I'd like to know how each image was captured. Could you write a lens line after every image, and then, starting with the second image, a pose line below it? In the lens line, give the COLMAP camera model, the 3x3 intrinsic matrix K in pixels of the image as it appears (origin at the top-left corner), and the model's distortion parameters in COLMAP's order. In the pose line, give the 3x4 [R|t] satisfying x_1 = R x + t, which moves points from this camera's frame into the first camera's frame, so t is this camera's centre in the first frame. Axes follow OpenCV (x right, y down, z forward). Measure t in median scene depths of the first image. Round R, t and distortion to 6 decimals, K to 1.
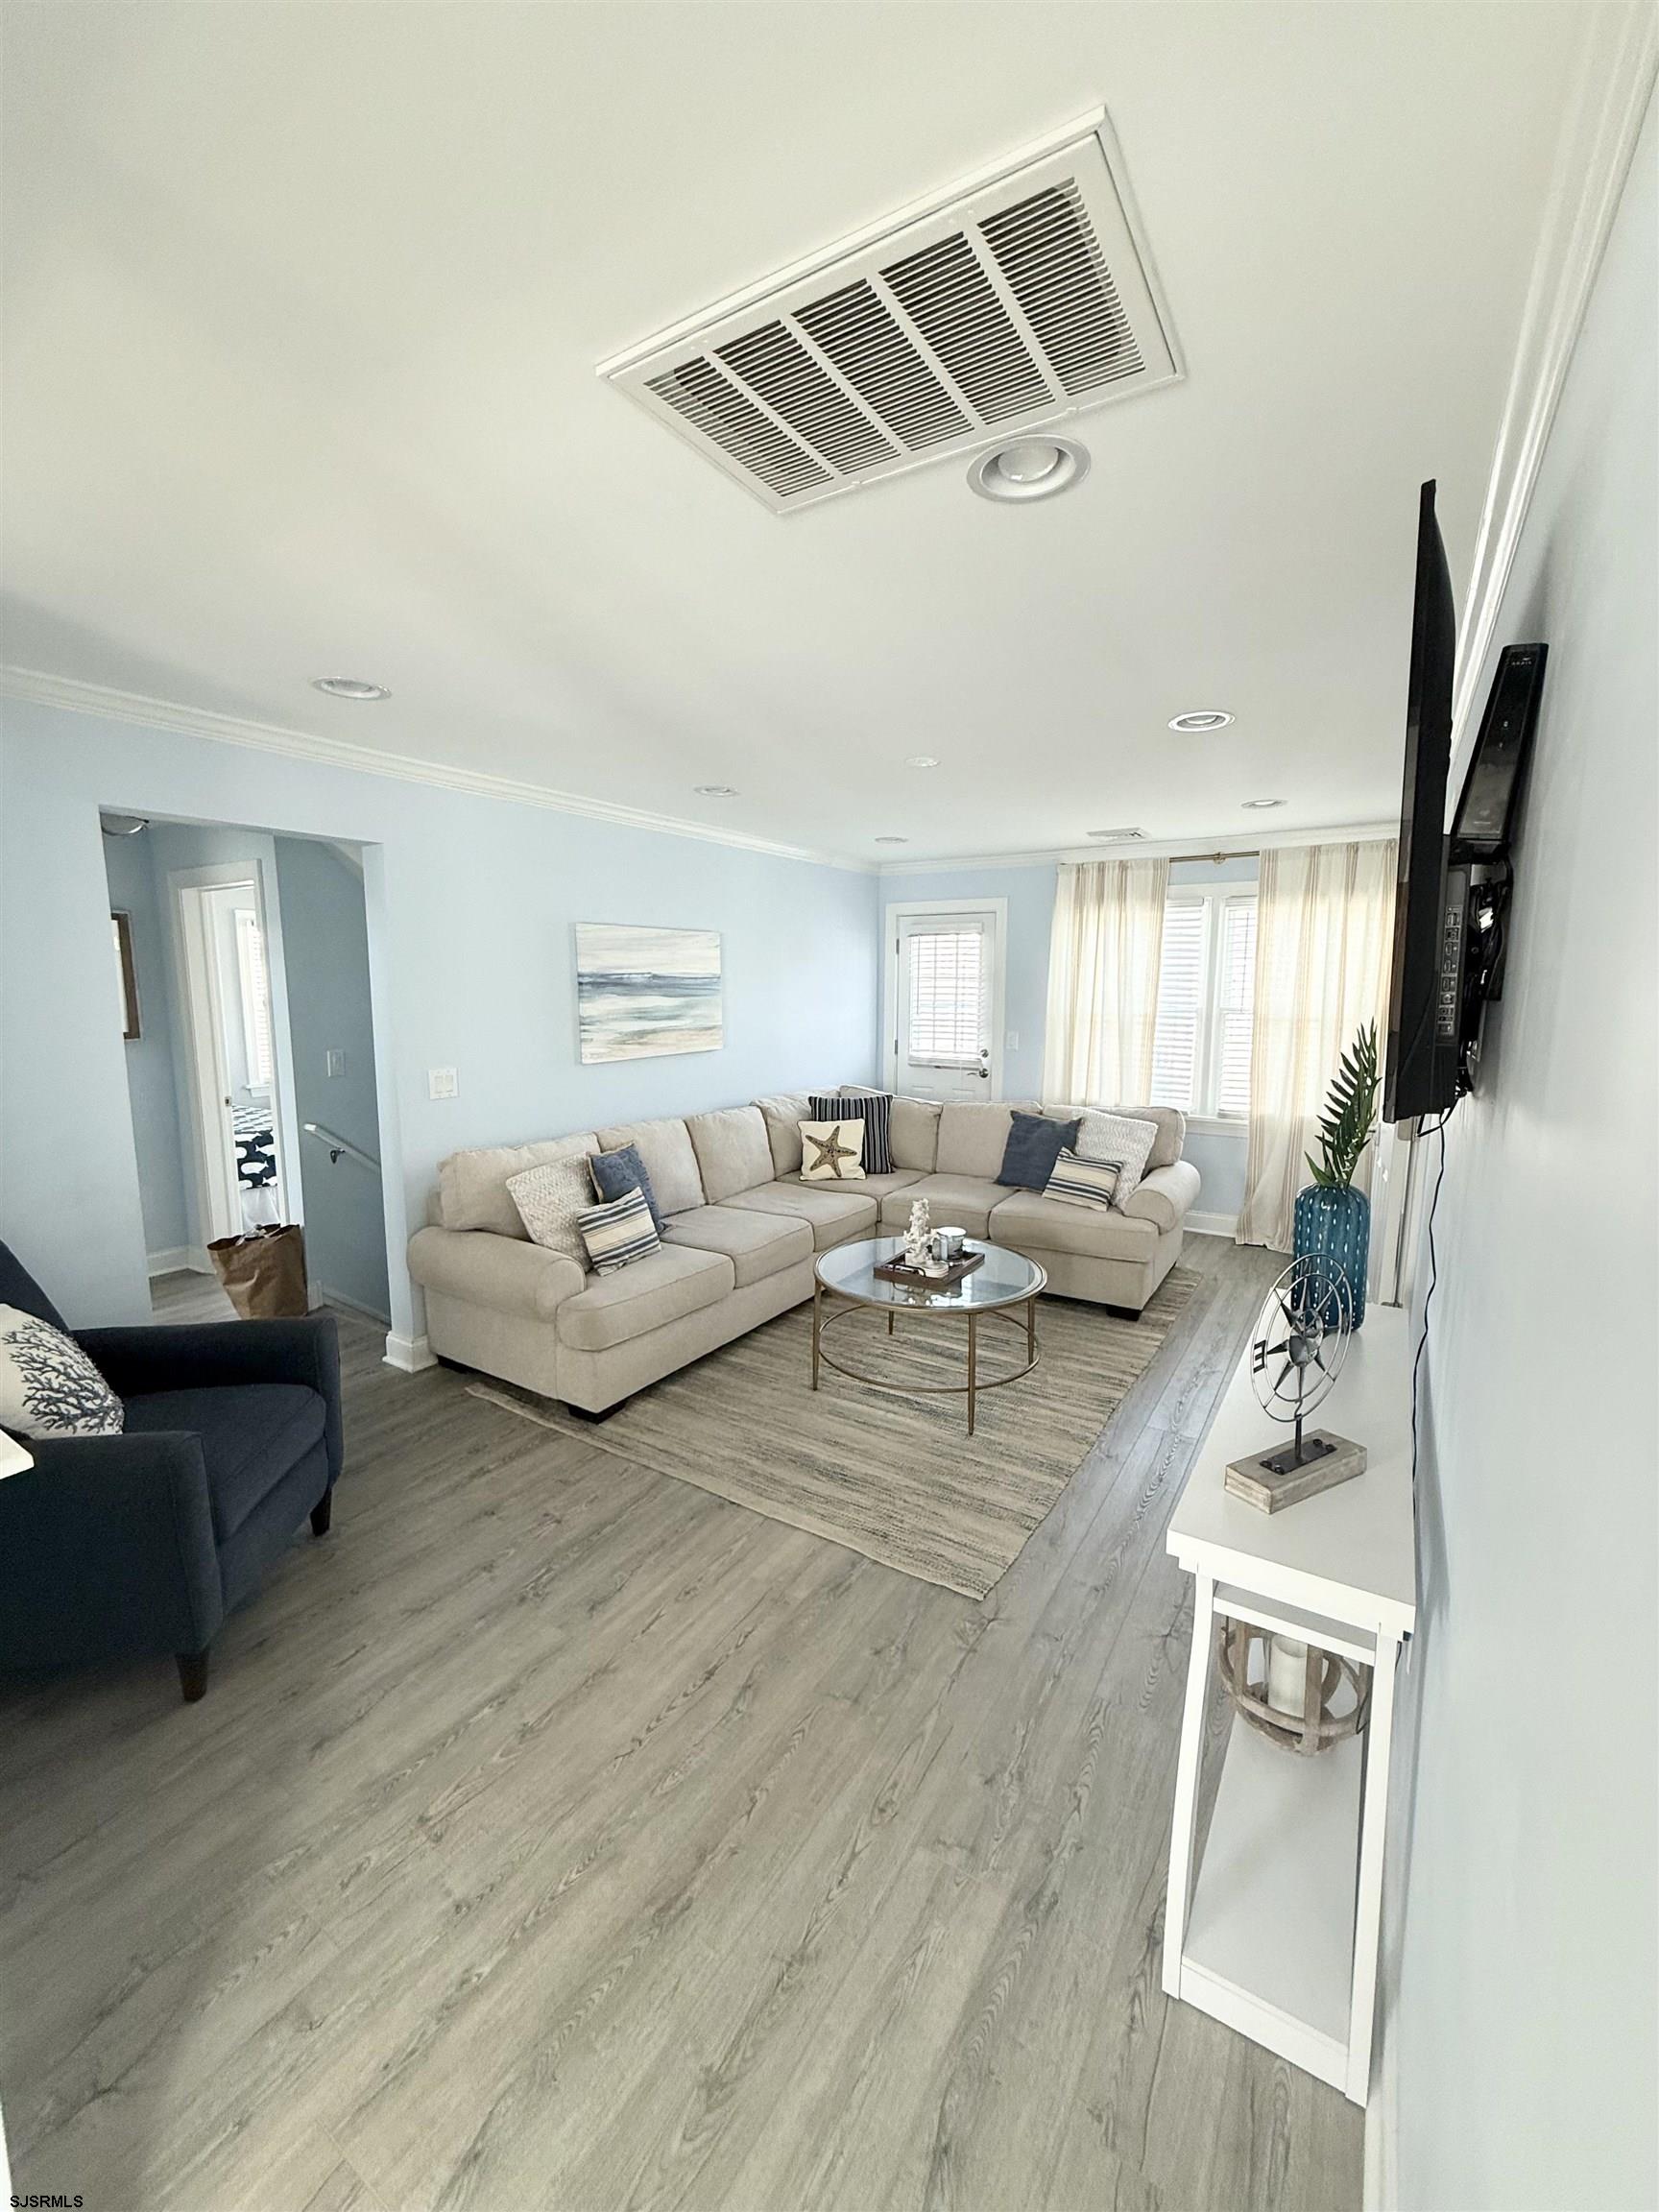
lens RADIAL K [[879.6, 0, 823.8], [0, 879.6, 1095.9], [0, 0, 1]] dist [-0.001231, 0.001959]
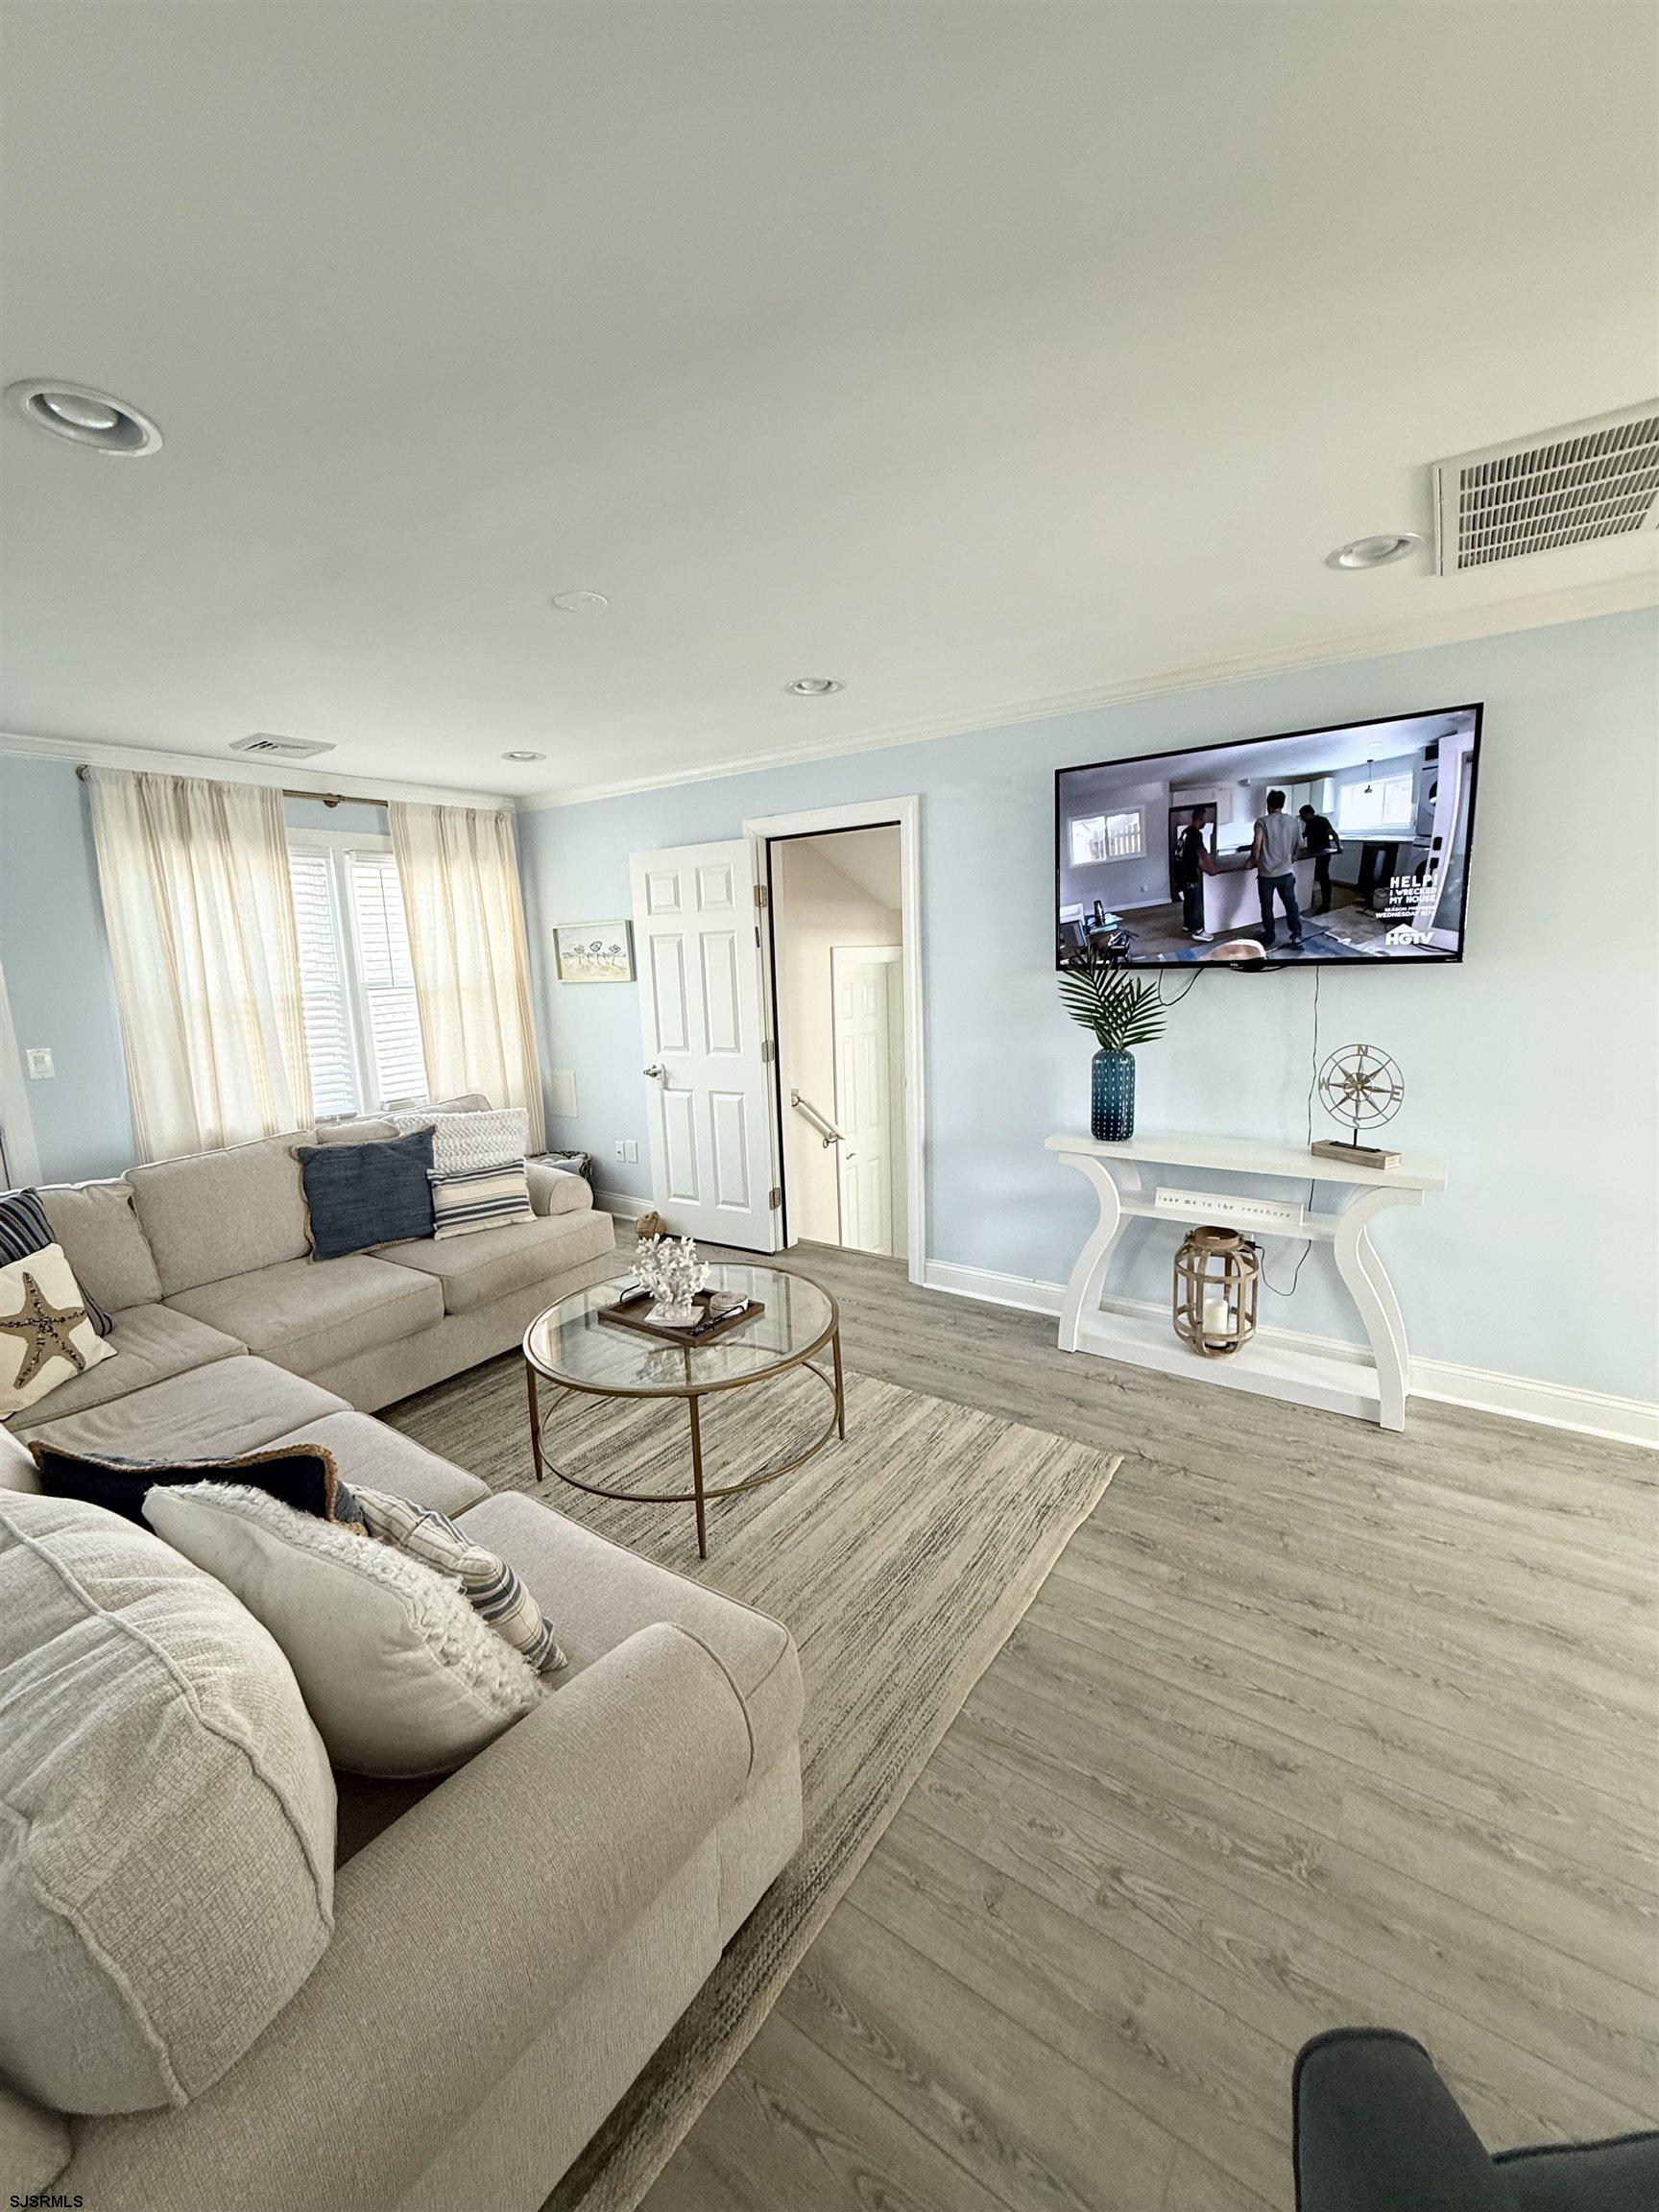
lens RADIAL K [[879.6, 0, 818.5], [0, 879.6, 1106.7], [0, 0, 1]] dist [-0.001231, 0.001959]
pose [[0.049853, -0.182424, 0.981955, -0.660254], [0.161626, 0.971692, 0.172312, -0.104826], [-0.985592, 0.150119, 0.077926, 0.908795]]
